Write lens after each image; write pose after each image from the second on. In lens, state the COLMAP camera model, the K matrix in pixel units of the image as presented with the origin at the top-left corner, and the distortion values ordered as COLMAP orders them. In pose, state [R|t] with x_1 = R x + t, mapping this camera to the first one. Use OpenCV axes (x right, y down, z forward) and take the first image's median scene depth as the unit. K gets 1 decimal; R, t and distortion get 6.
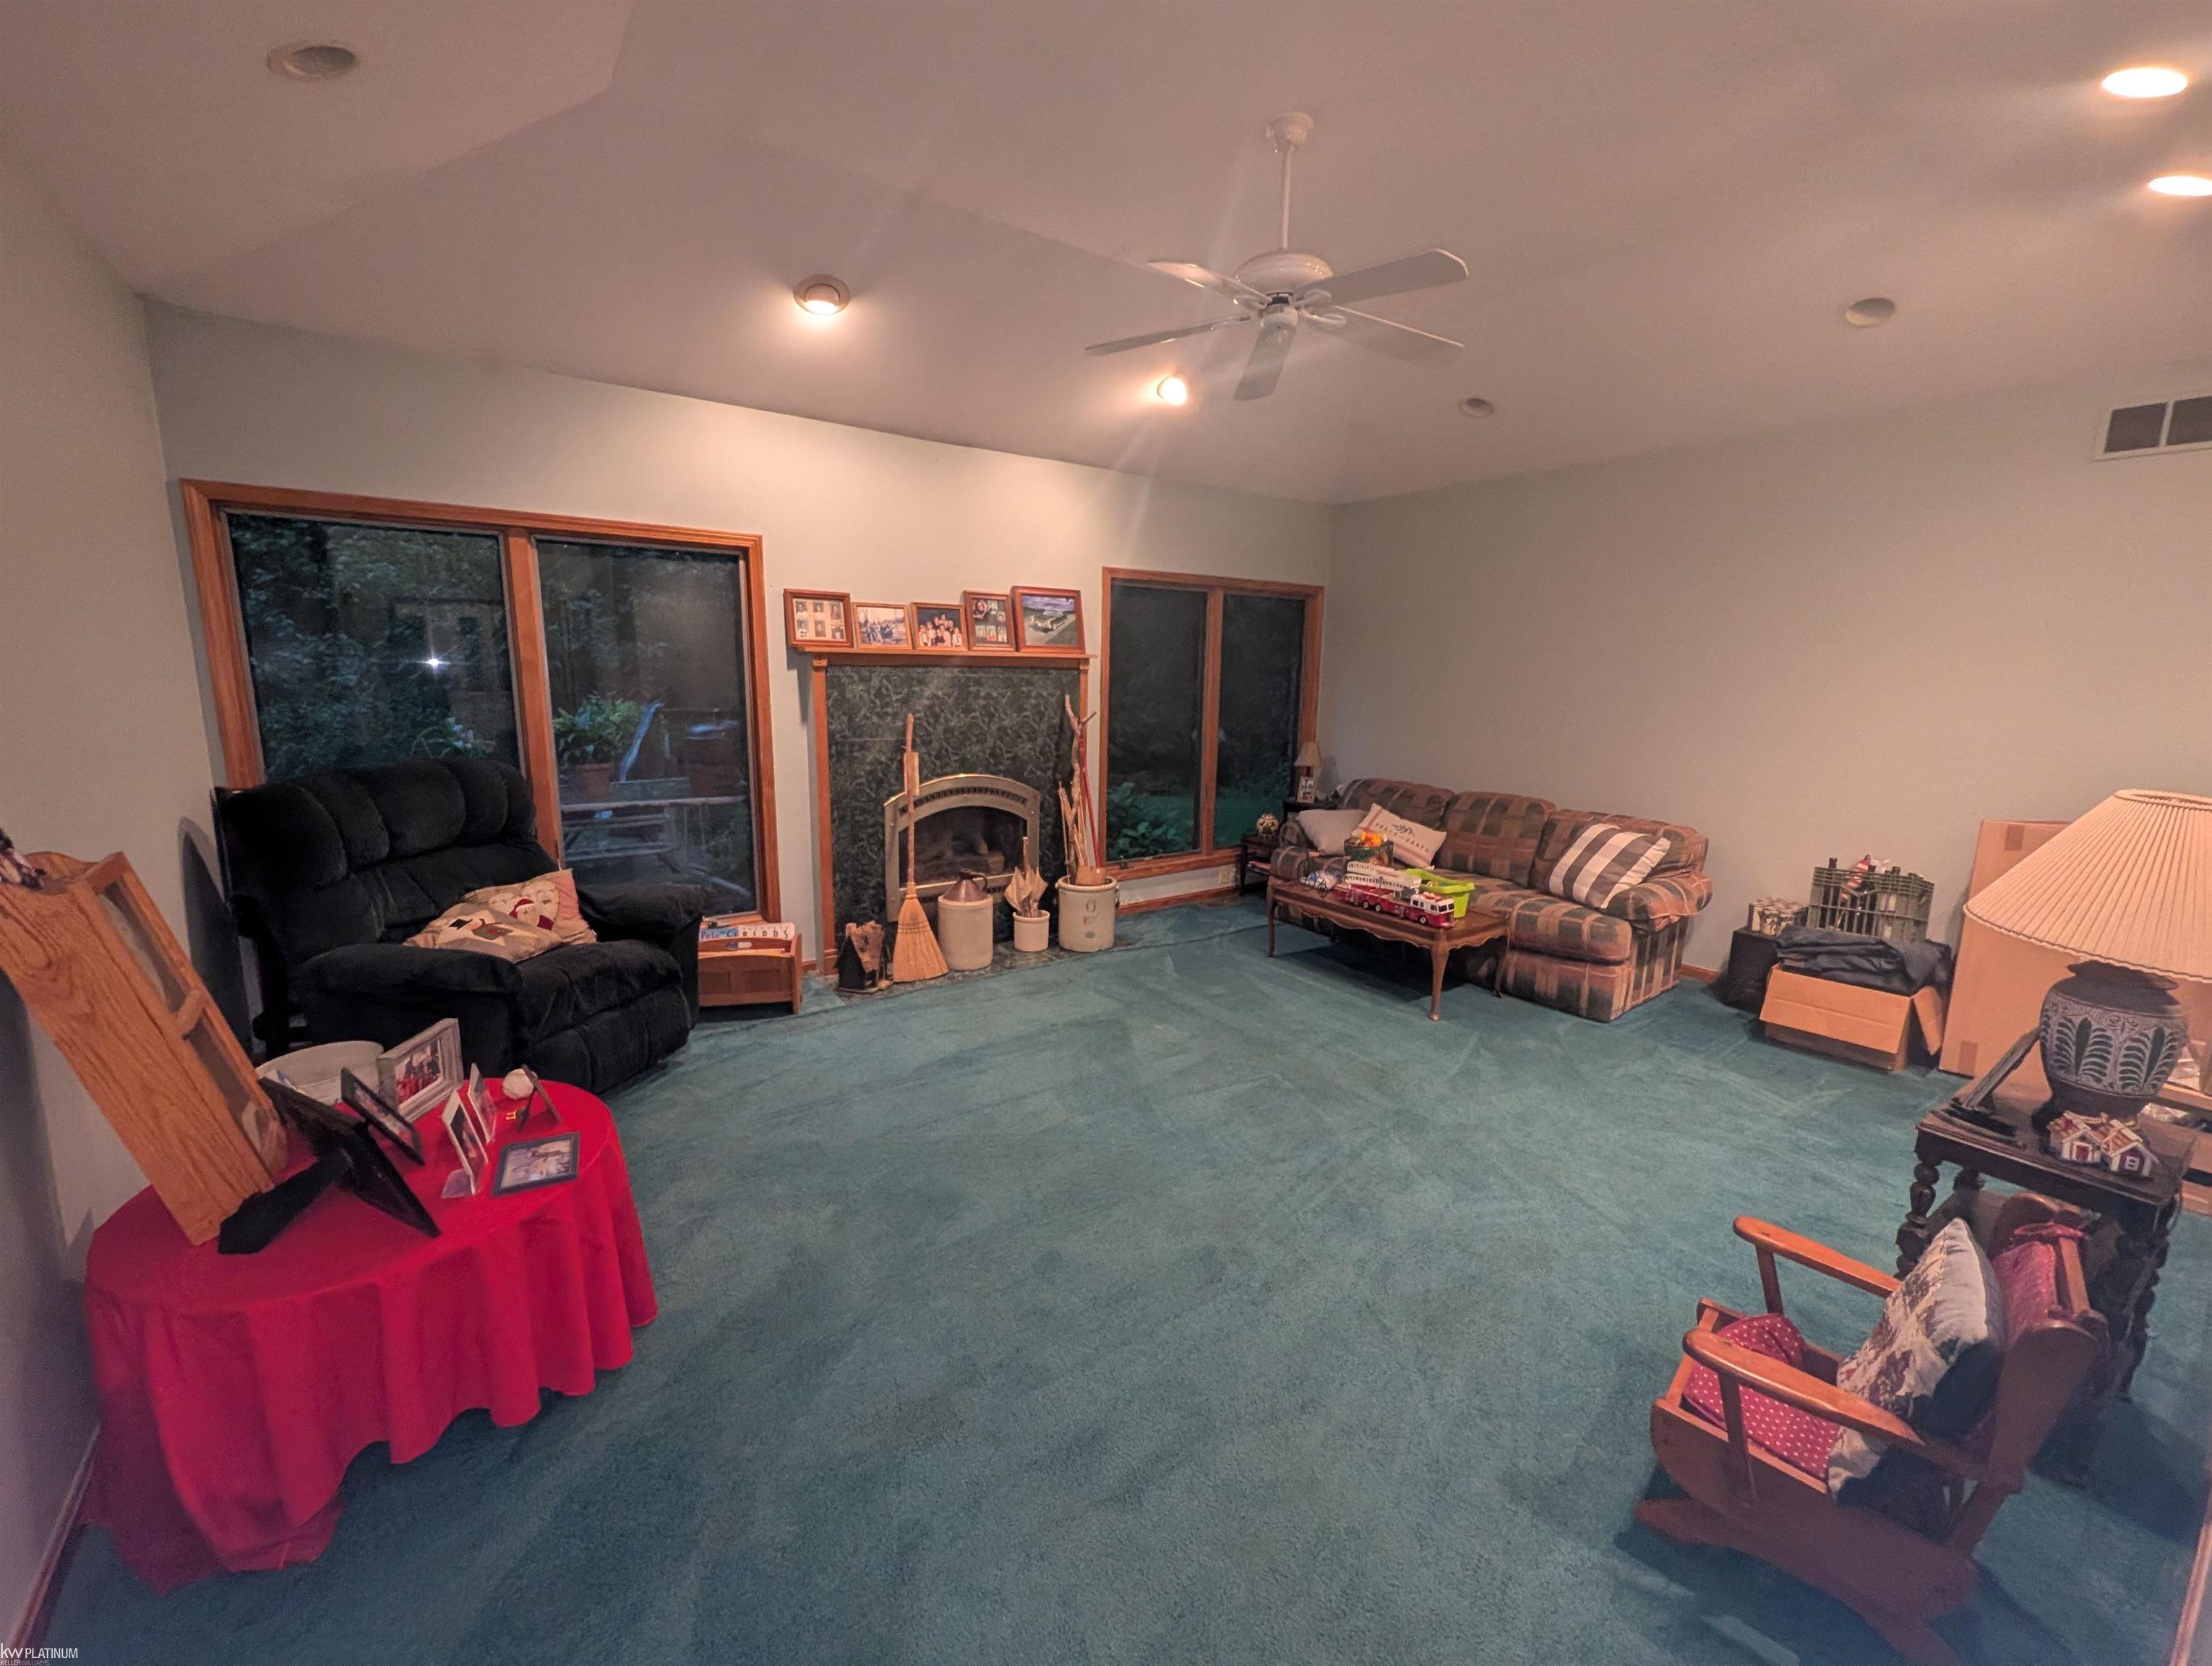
lens RADIAL K [[913.9, 0, 1100.1], [0, 913.9, 821.8], [0, 0, 1]] dist [0.005523, -0.001750]
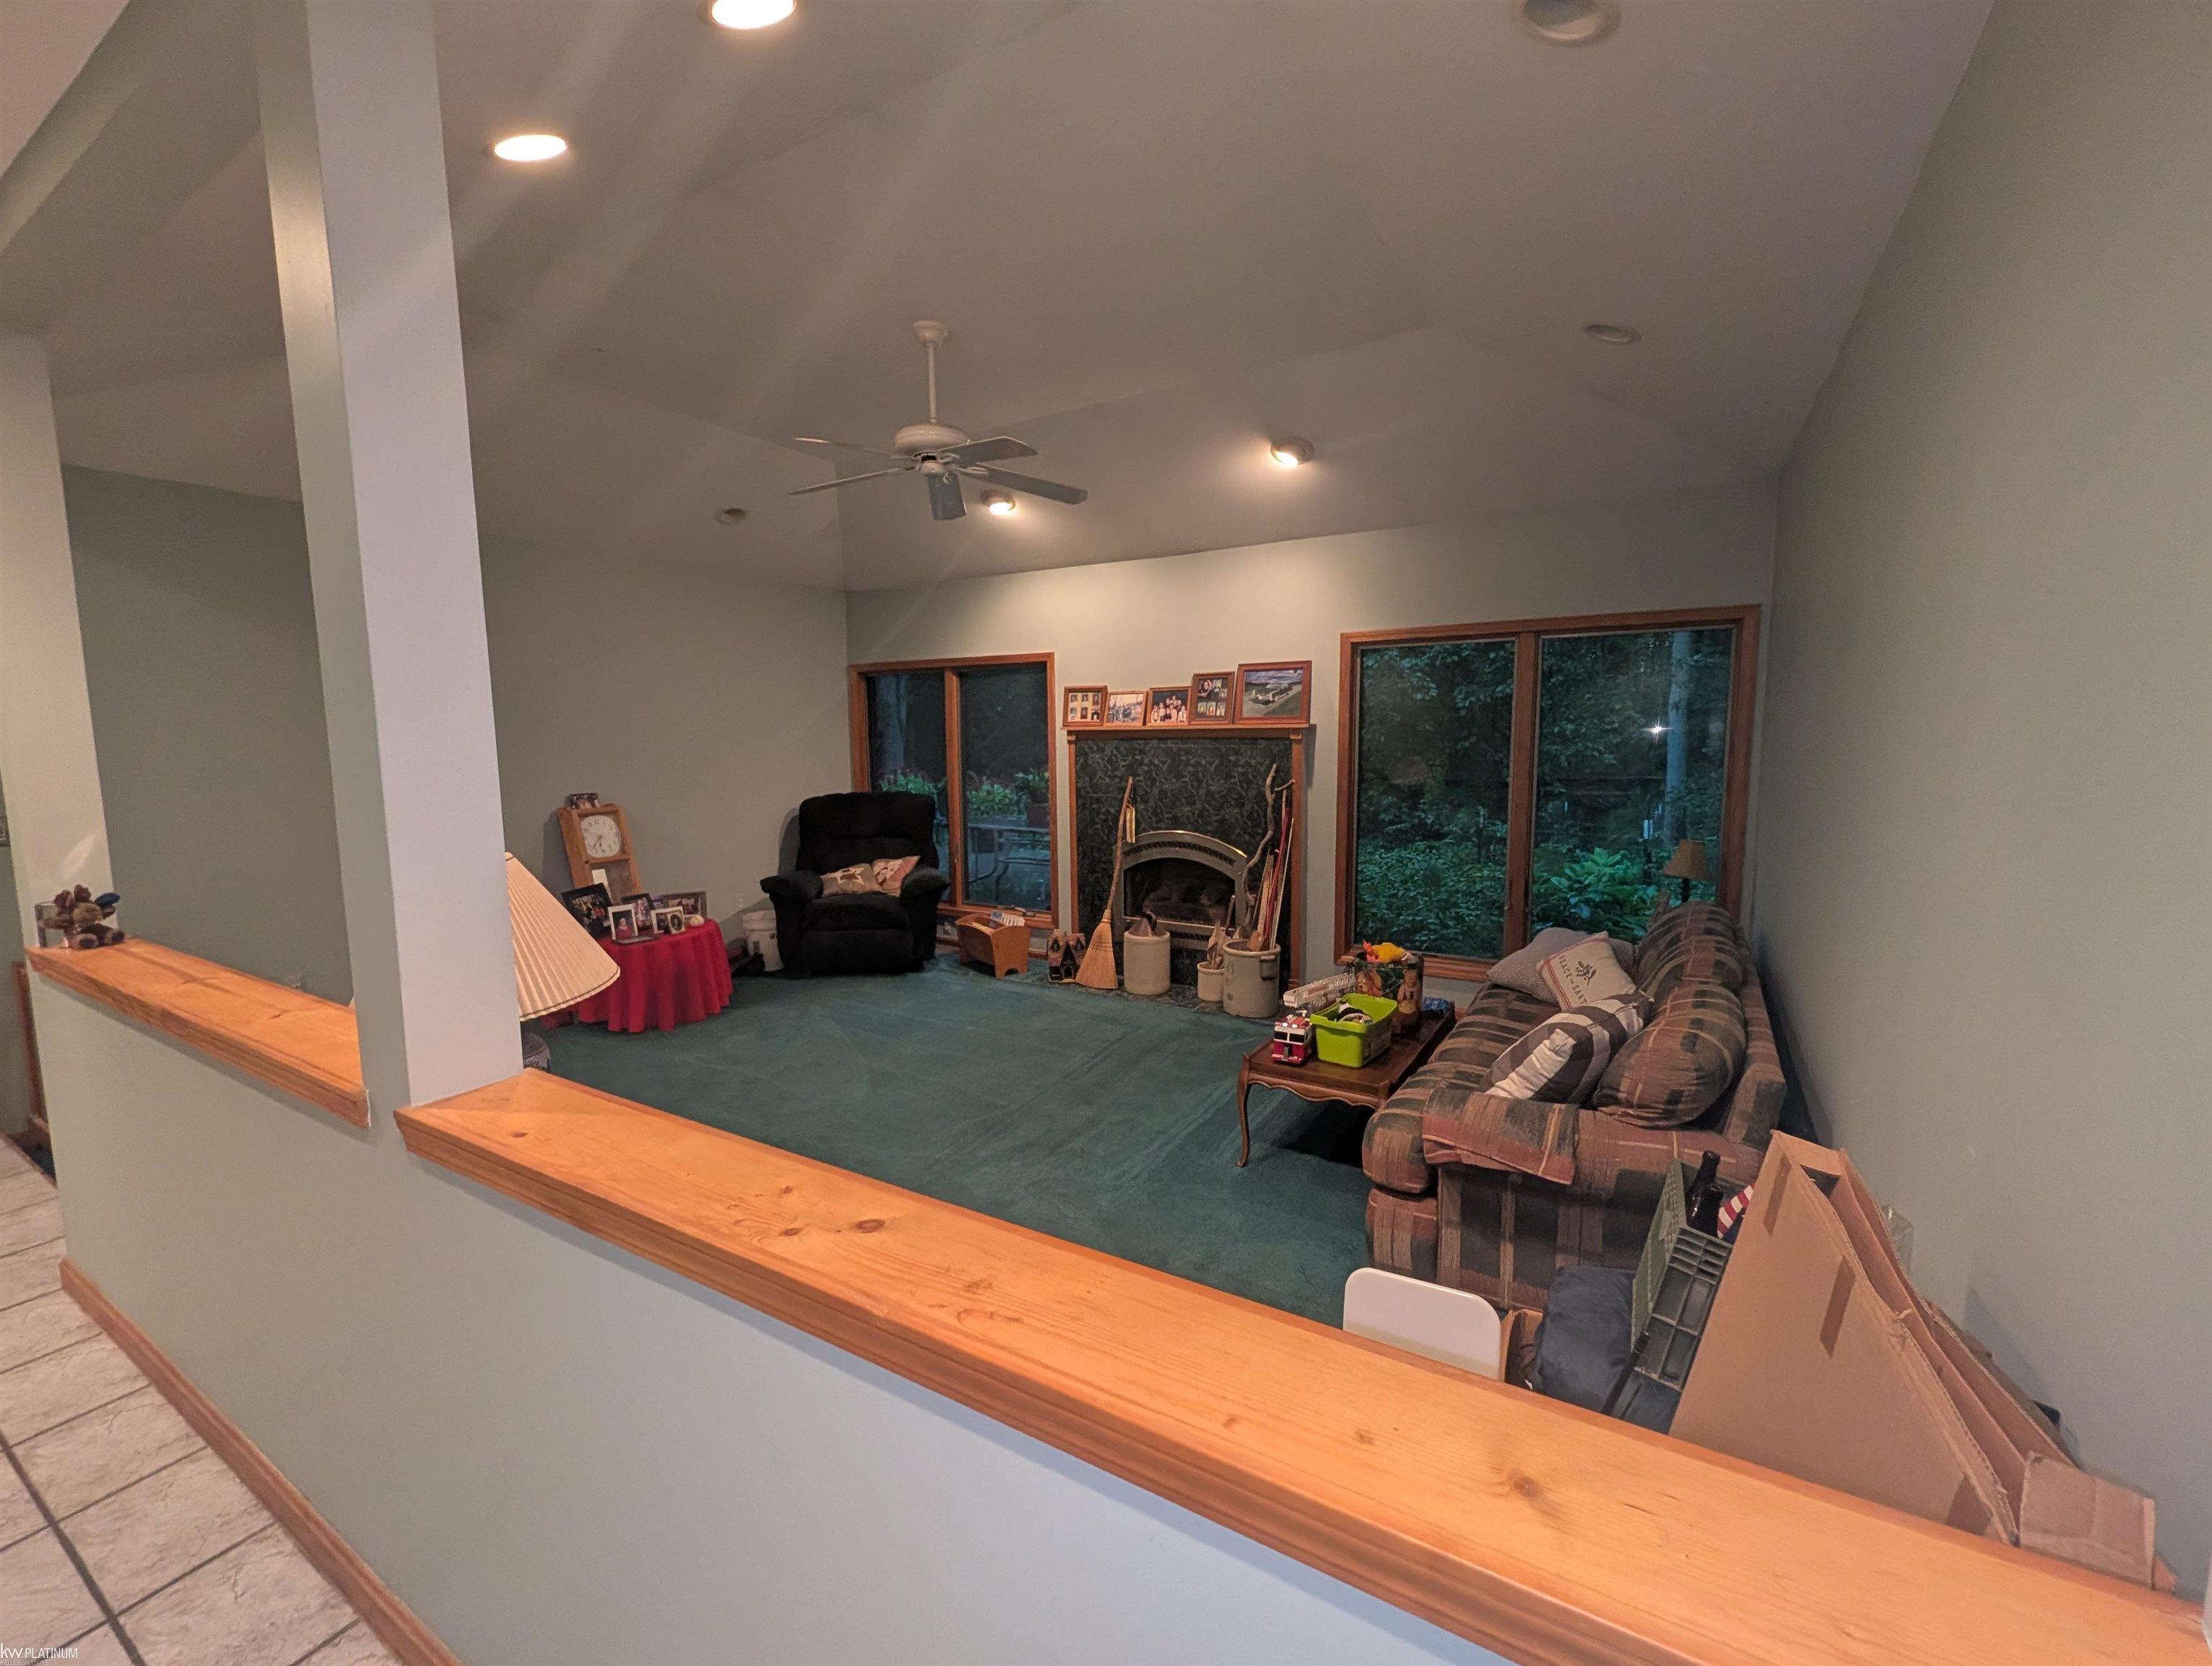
lens RADIAL K [[913.9, 0, 1082.4], [0, 913.9, 814.8], [0, 0, 1]] dist [0.005523, -0.001750]
pose [[0.390682, 0.063921, -0.918304, 0.876866], [-0.137645, 0.990427, 0.010382, -0.067932], [0.910176, 0.122344, 0.395741, 0.433534]]
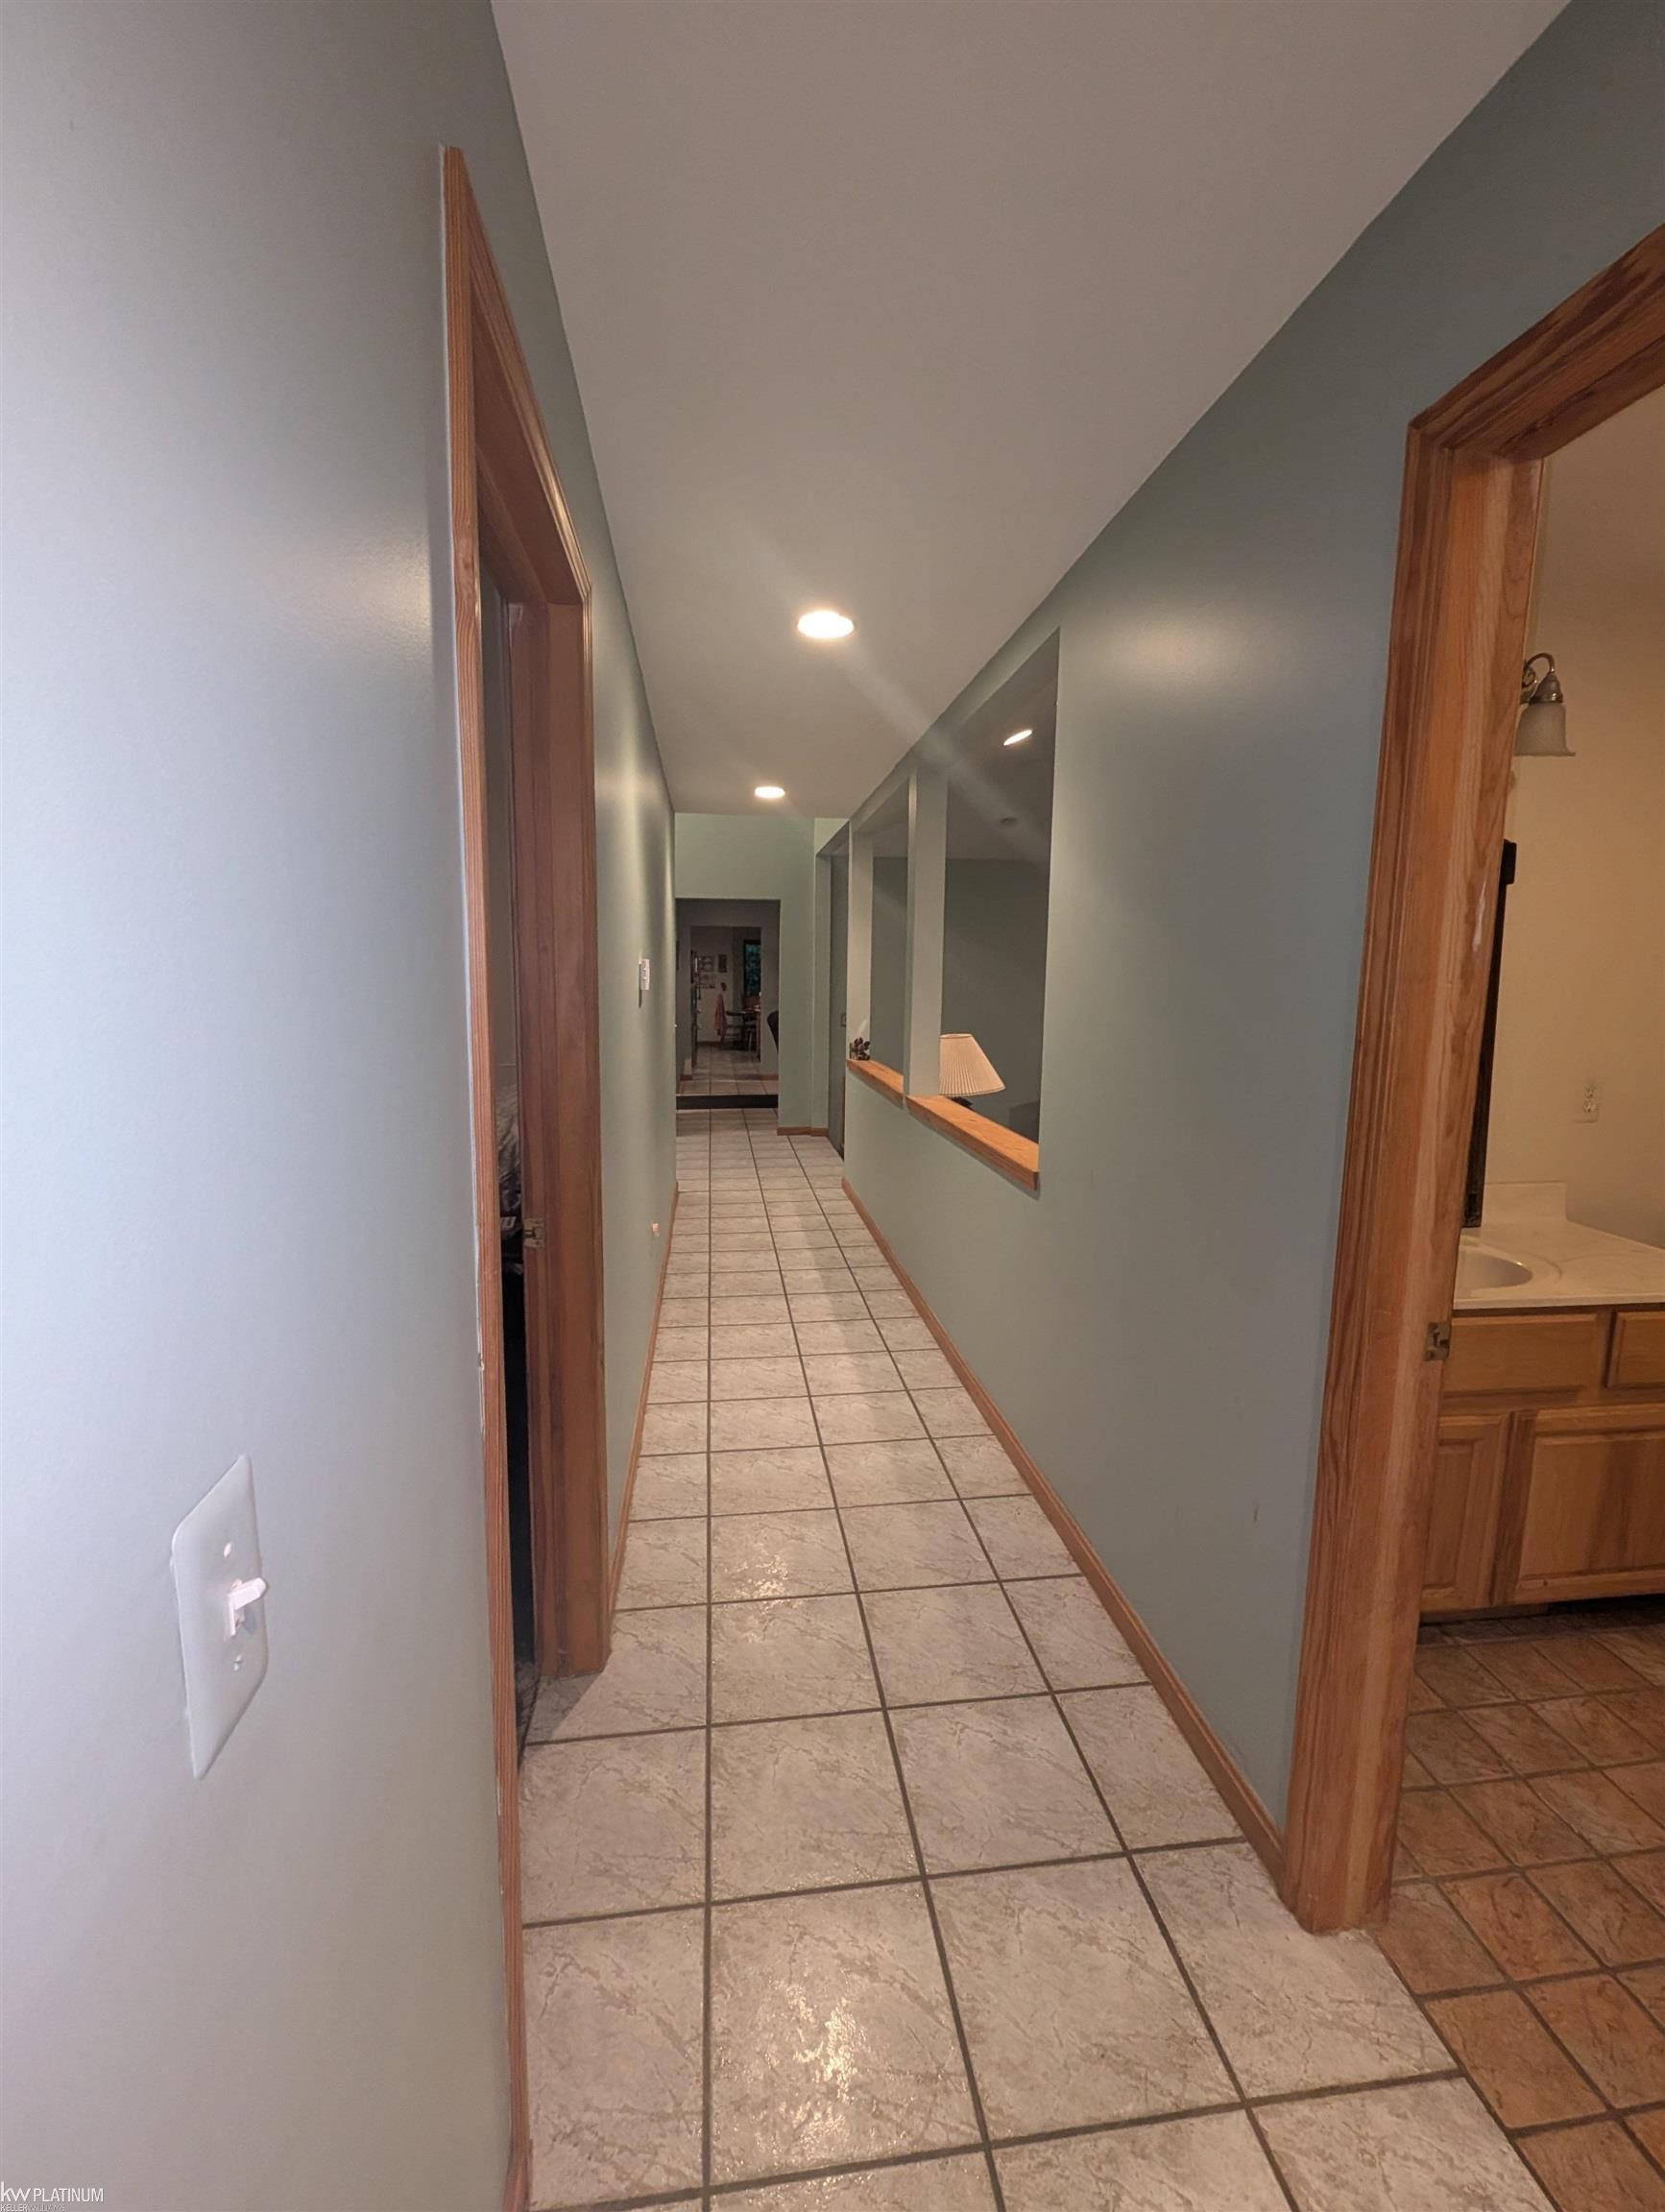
lens RADIAL K [[913.8, 0, 829.1], [0, 913.8, 1105.1], [0, 0, 1]] dist [0.005523, -0.001750]
pose [[-0.471733, 0.099610, -0.876097, 1.981310], [-0.180617, 0.961613, 0.206585, -0.179982], [0.863044, 0.255691, -0.435633, 0.998417]]
